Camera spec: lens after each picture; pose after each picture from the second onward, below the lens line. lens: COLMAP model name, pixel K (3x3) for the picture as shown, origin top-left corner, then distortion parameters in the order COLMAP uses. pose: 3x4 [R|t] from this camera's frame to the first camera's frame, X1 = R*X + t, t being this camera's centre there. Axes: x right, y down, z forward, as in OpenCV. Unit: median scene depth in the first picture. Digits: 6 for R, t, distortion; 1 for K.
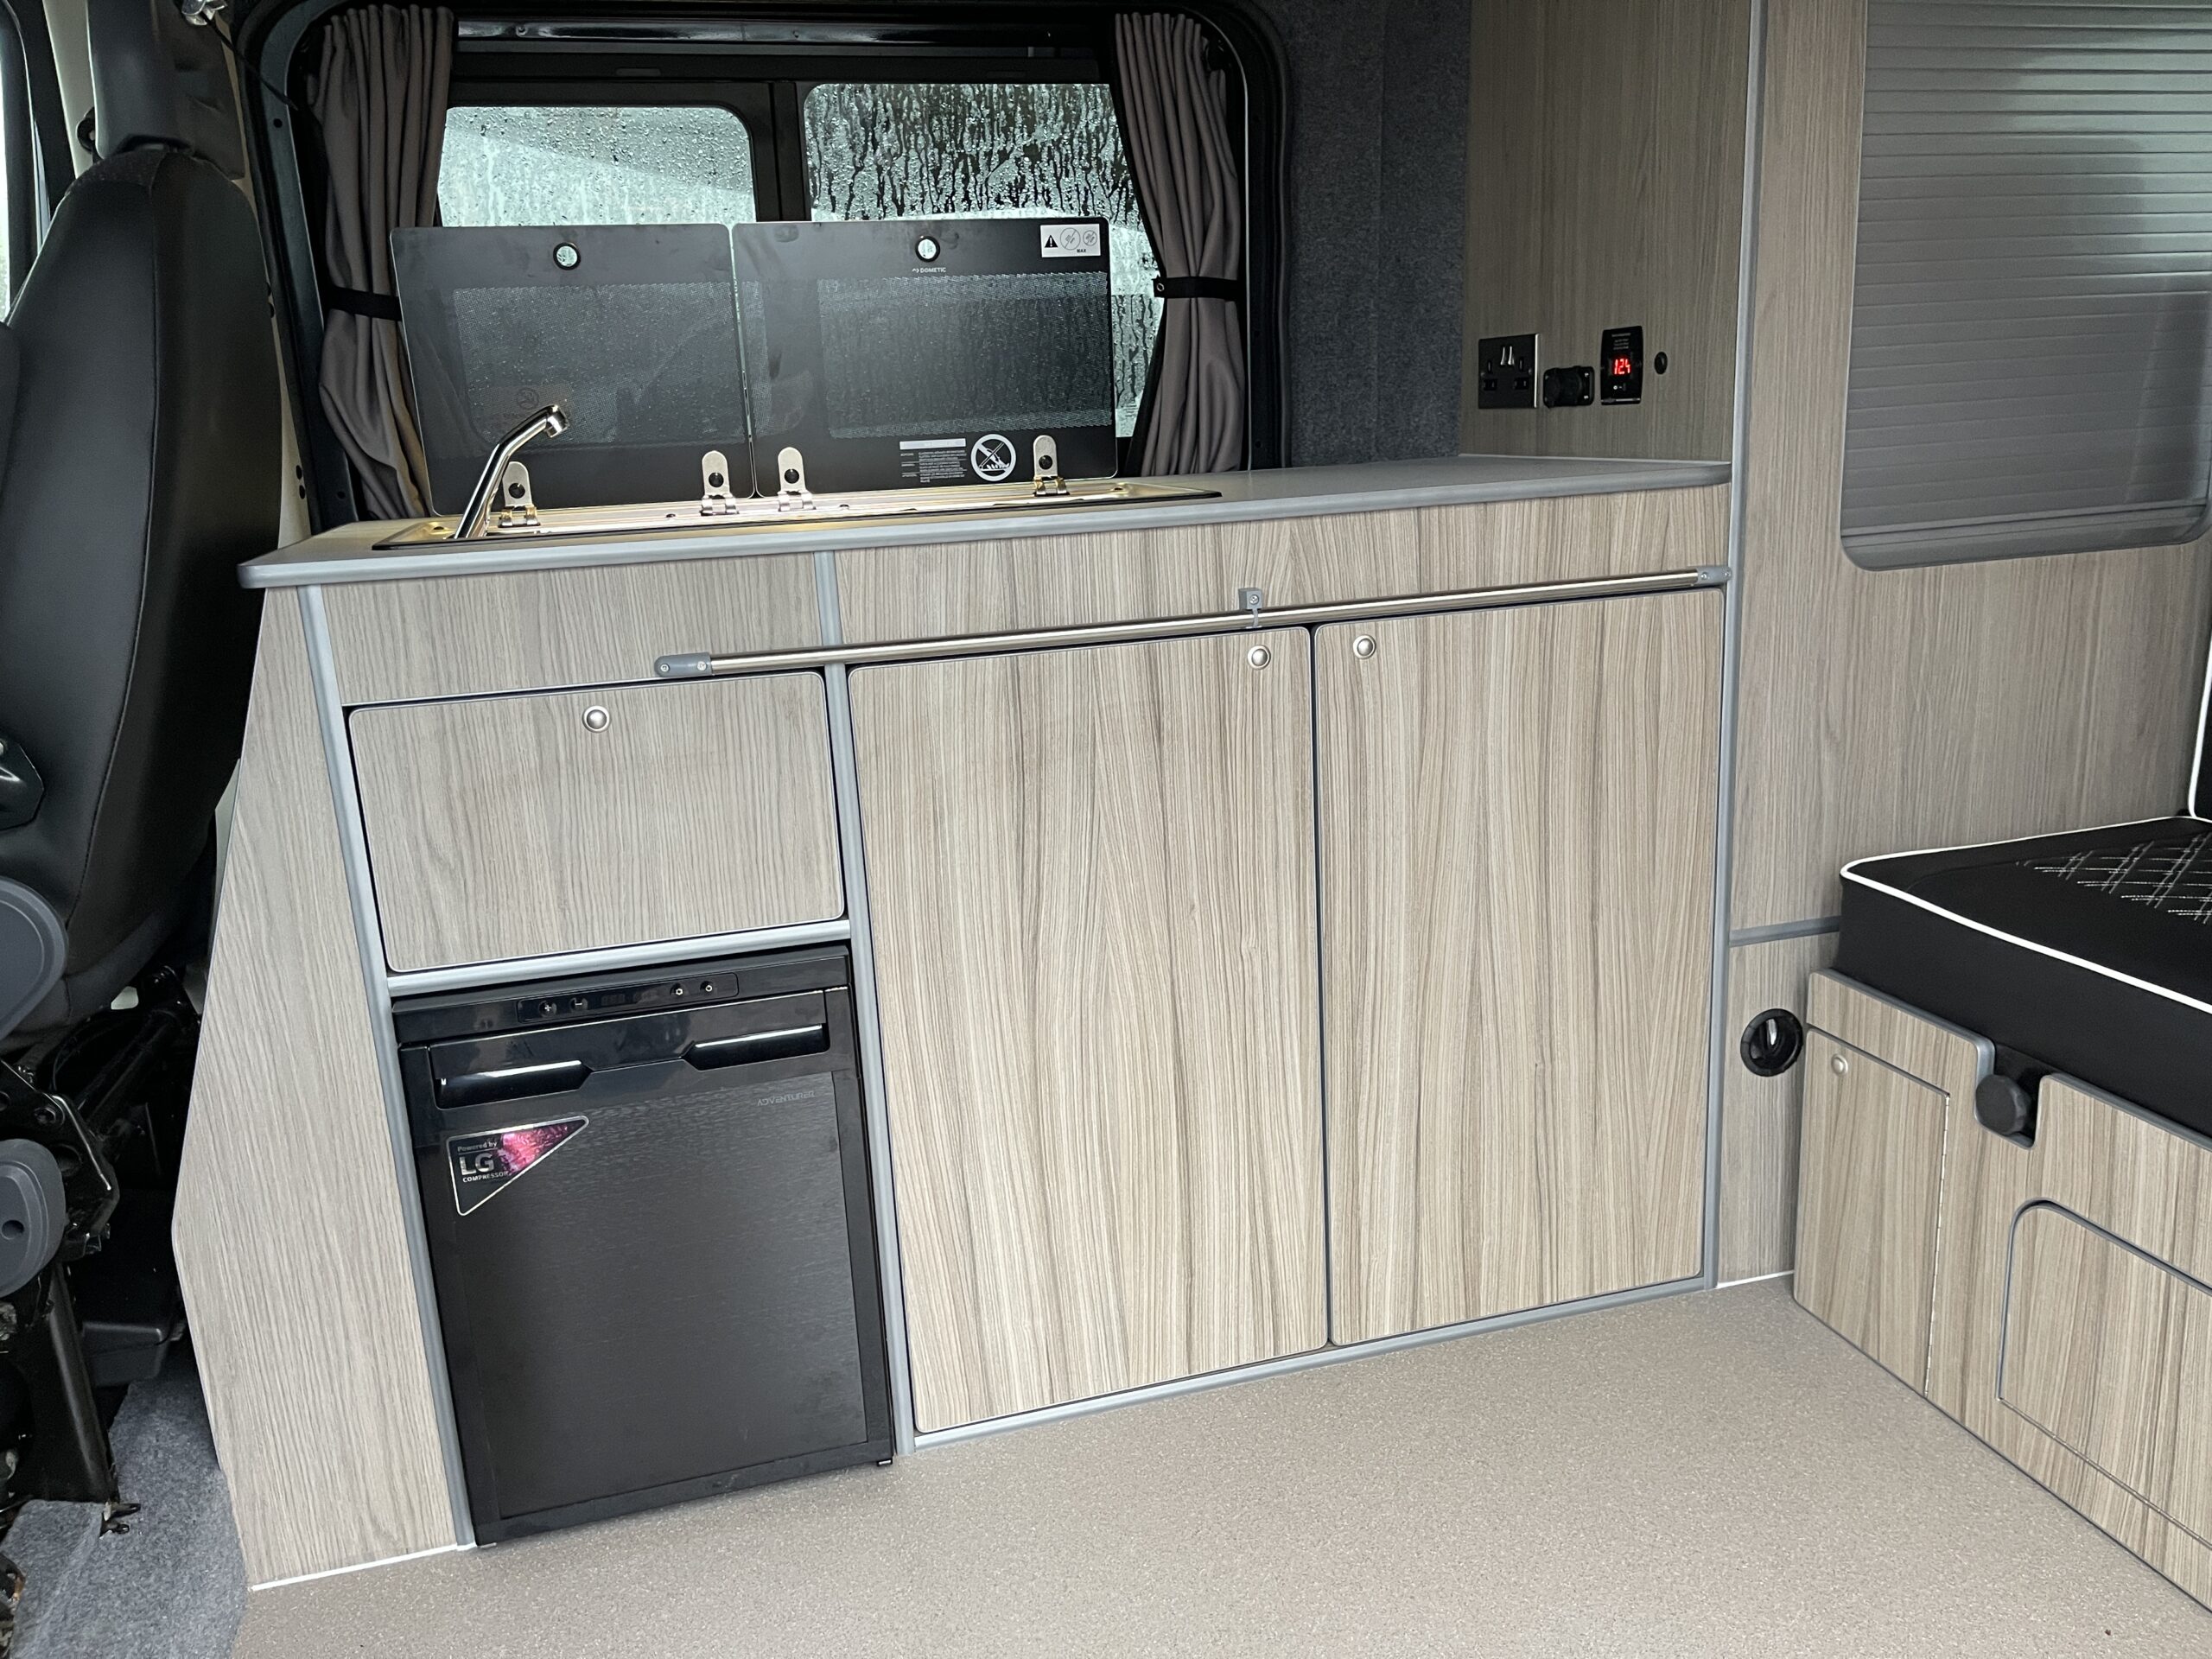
lens RADIAL K [[1663.7, 0, 1111.8], [0, 1663.7, 808.1], [0, 0, 1]] dist [0.063196, -0.085908]
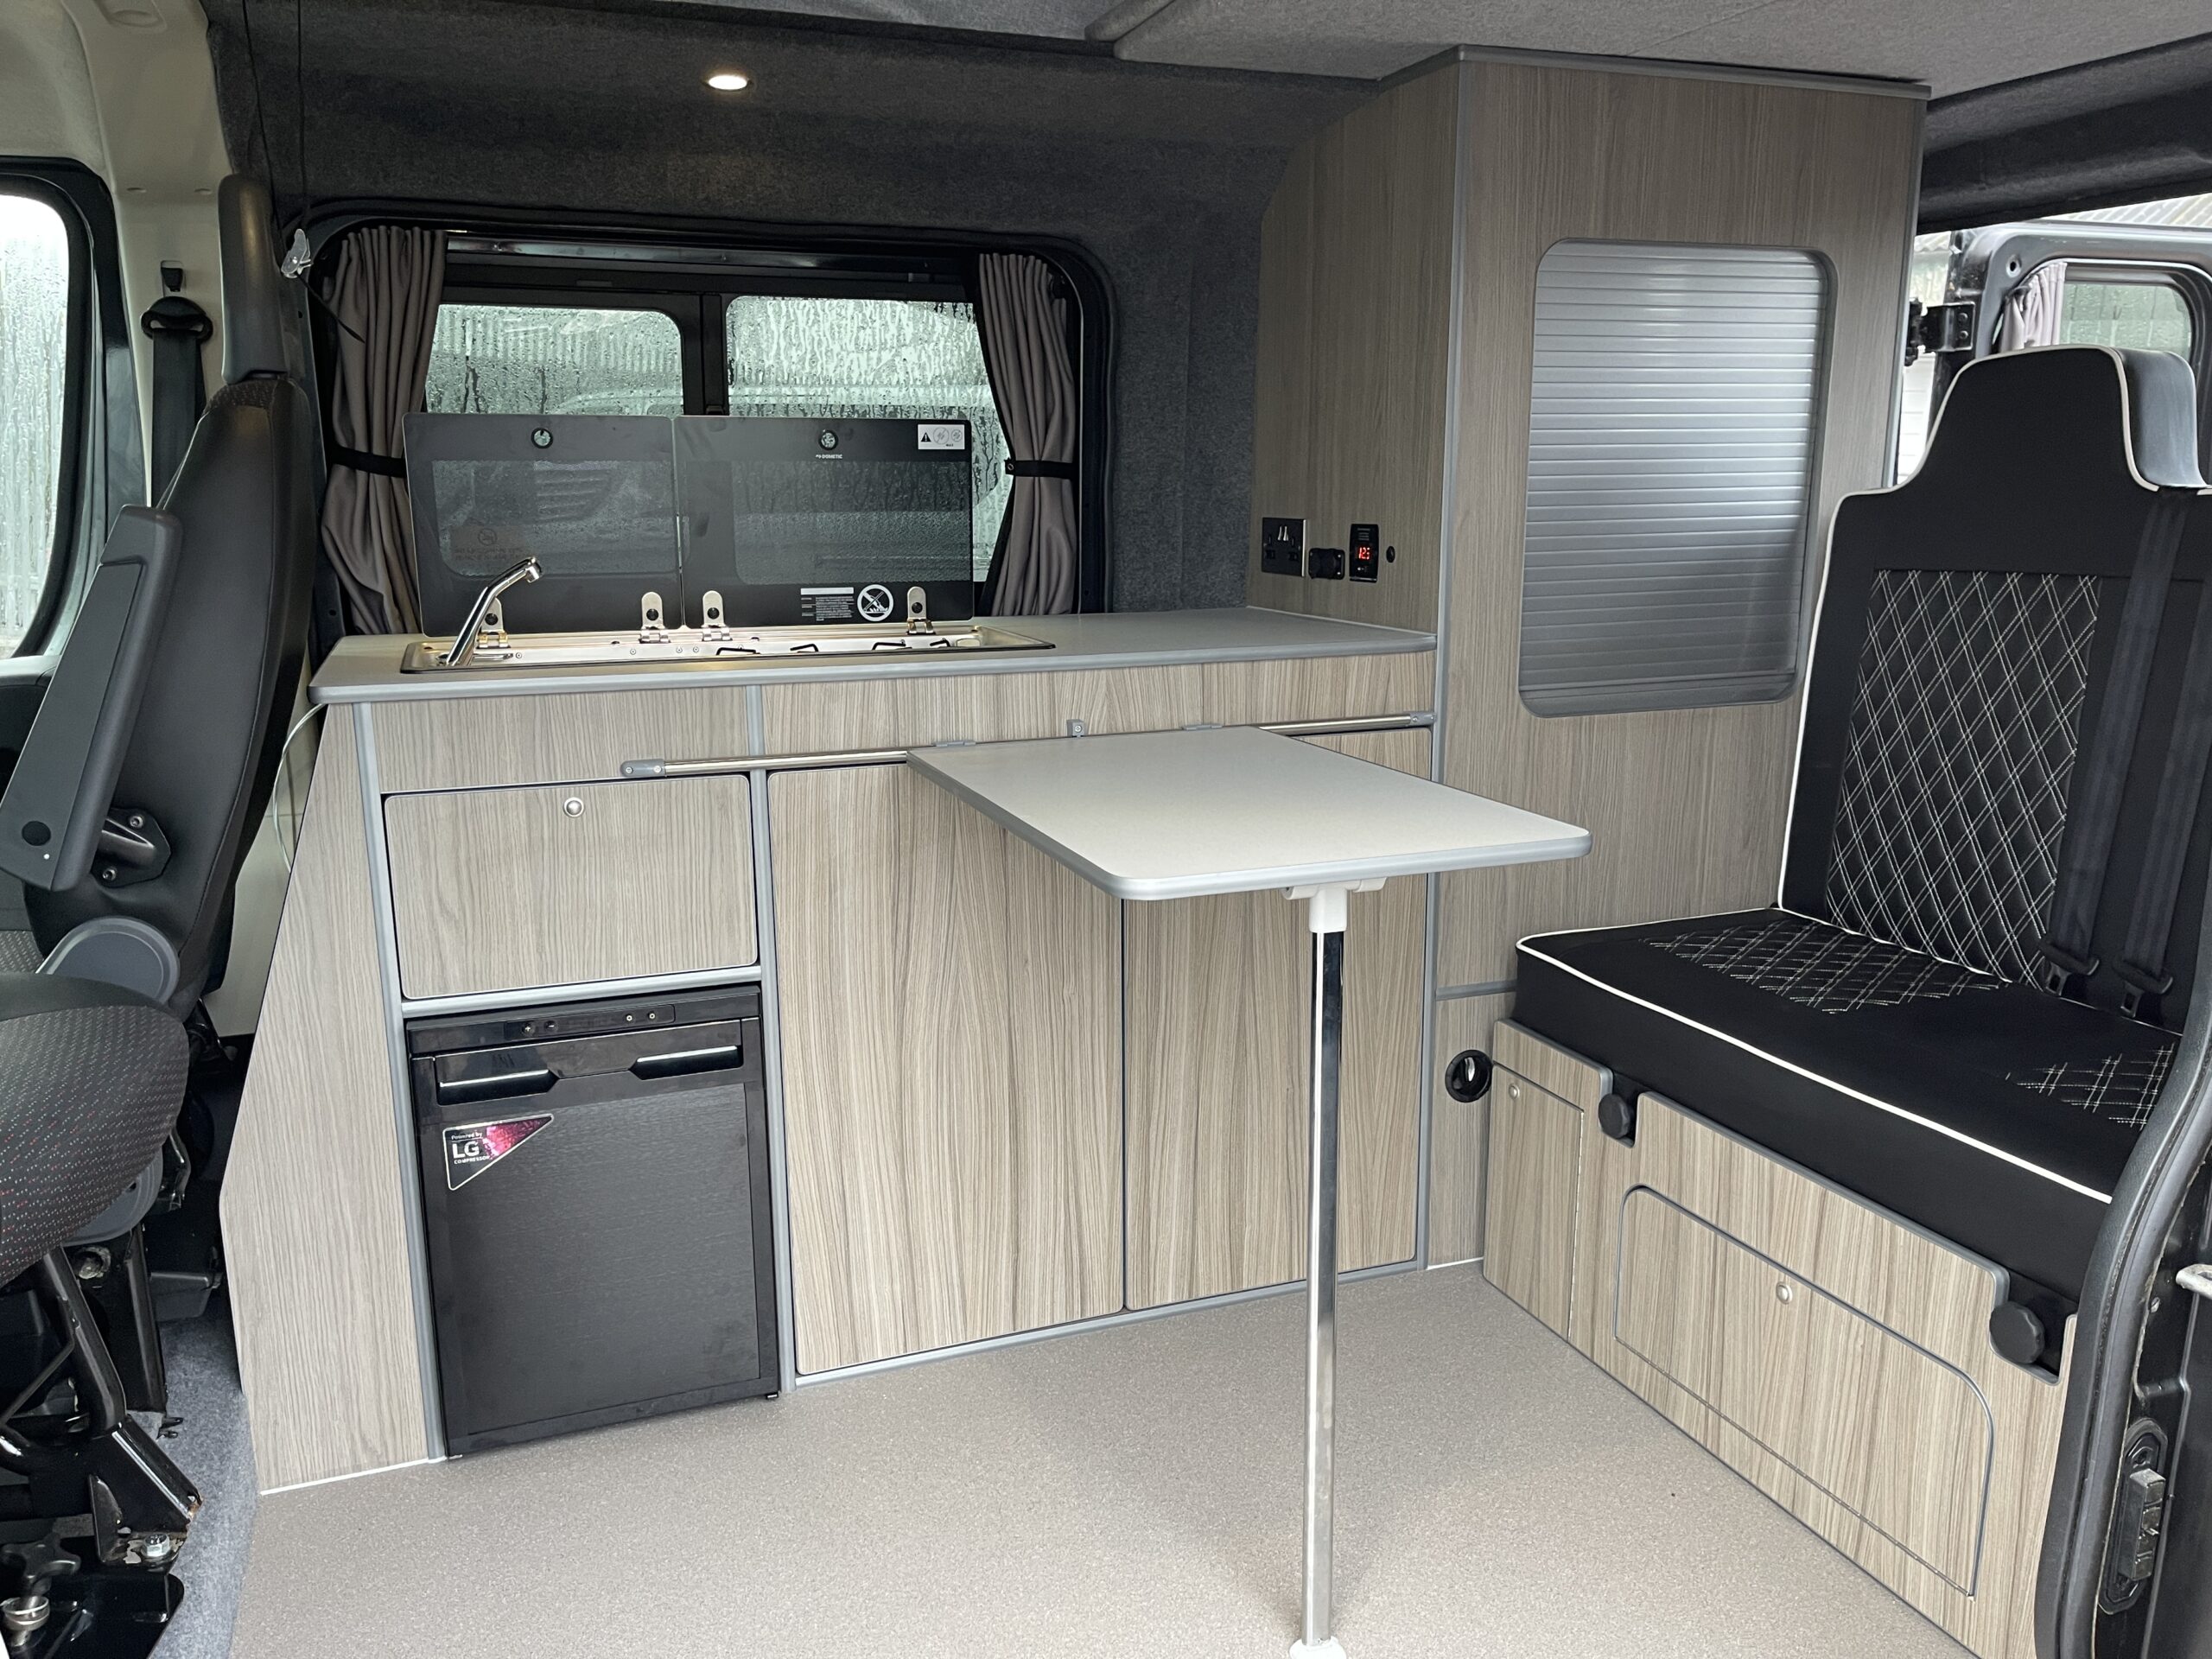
lens RADIAL K [[1663.7, 0, 1098.1], [0, 1663.7, 831.2], [0, 0, 1]] dist [0.063196, -0.085908]
pose [[0.995426, 0.024825, 0.092250, -0.017110], [-0.021868, 0.999219, -0.032925, -0.000514], [-0.092995, 0.030757, 0.995191, -0.289104]]
